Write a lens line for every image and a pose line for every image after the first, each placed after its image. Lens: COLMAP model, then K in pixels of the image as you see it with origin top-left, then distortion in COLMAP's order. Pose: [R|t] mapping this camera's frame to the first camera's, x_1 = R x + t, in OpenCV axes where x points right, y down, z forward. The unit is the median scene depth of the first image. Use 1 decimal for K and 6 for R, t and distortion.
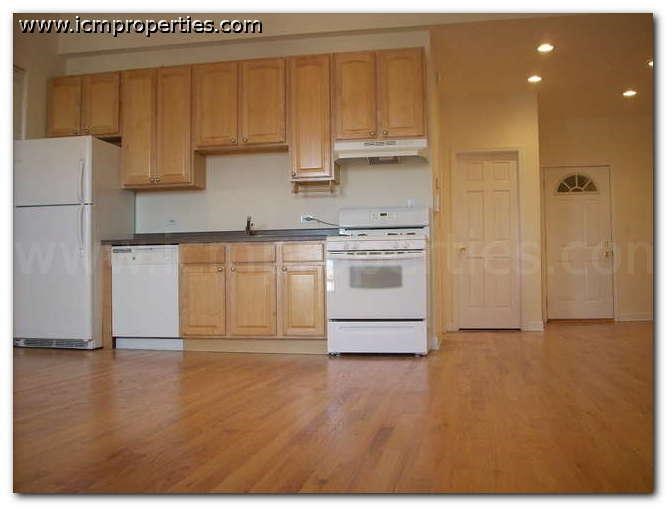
lens RADIAL K [[702.1, 0, 336.2], [0, 702.1, 257.9], [0, 0, 1]] dist [-0.154144, 0.000000]
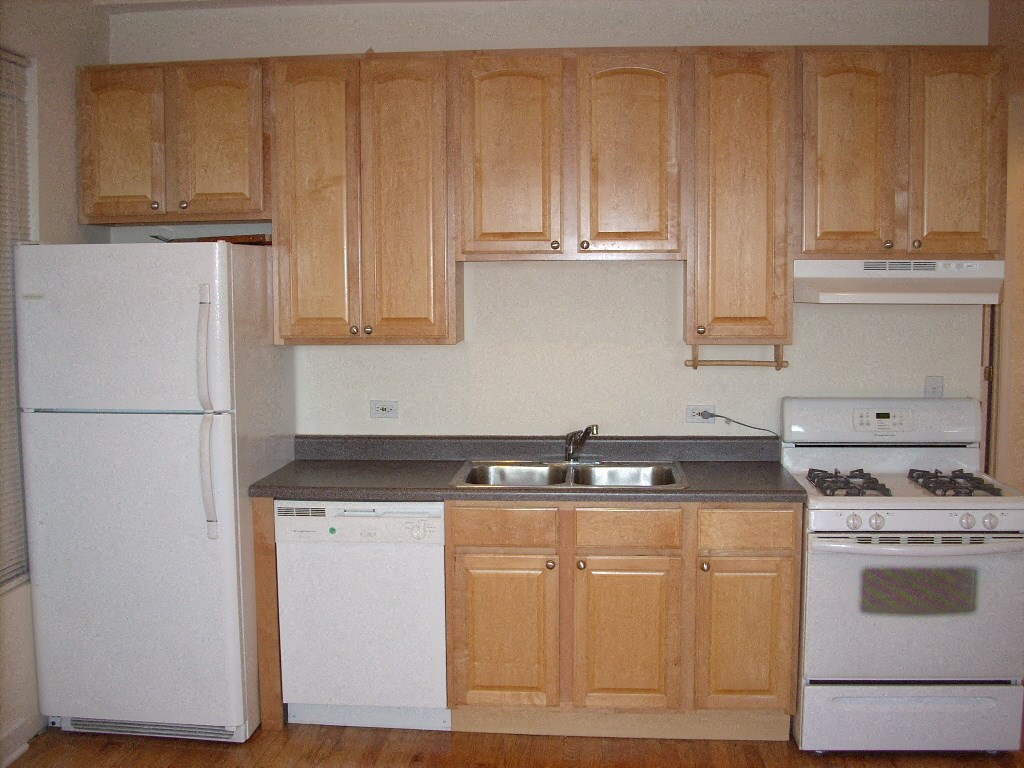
lens RADIAL K [[1135.9, 0, 509.3], [0, 1135.9, 377.9], [0, 0, 1]] dist [-0.119109, 0.000000]
pose [[0.995353, -0.004332, 0.096194, -0.251816], [-0.007665, 0.992253, 0.123997, -0.180236], [-0.095986, -0.124158, 0.987609, 0.318416]]
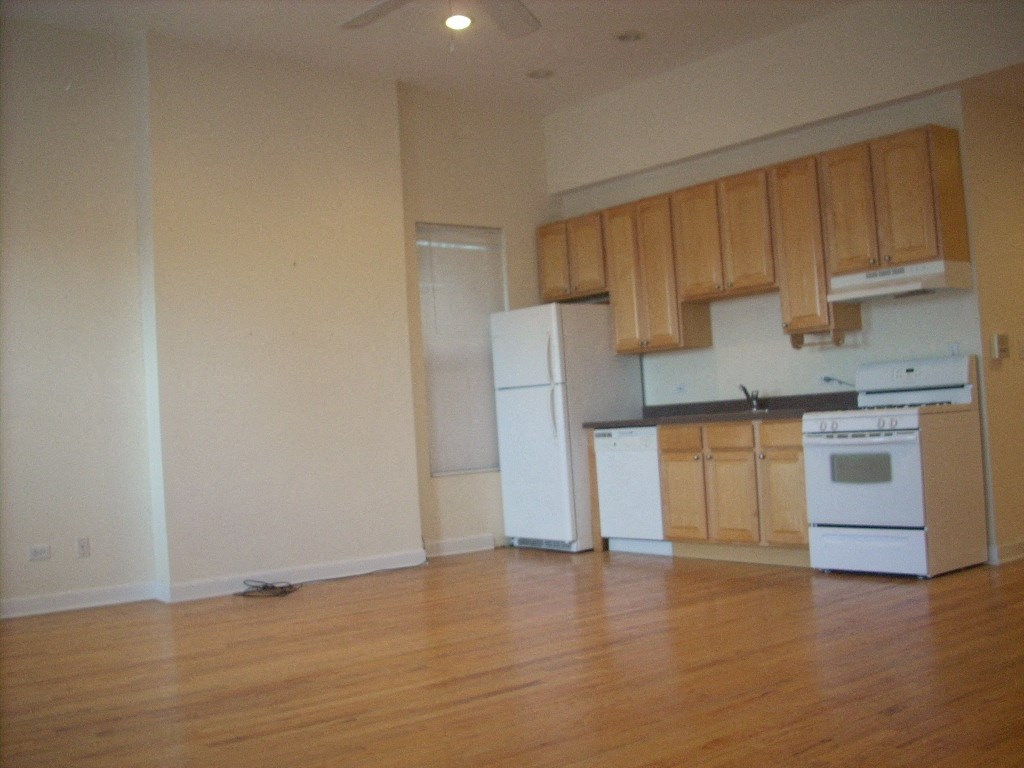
lens RADIAL K [[1135.9, 0, 514.8], [0, 1135.9, 385.6], [0, 0, 1]] dist [-0.119109, 0.000000]
pose [[0.753741, -0.056321, -0.654754, 0.515968], [0.076073, 0.997101, 0.001806, -0.081526], [0.652754, -0.051170, 0.755840, -0.104487]]
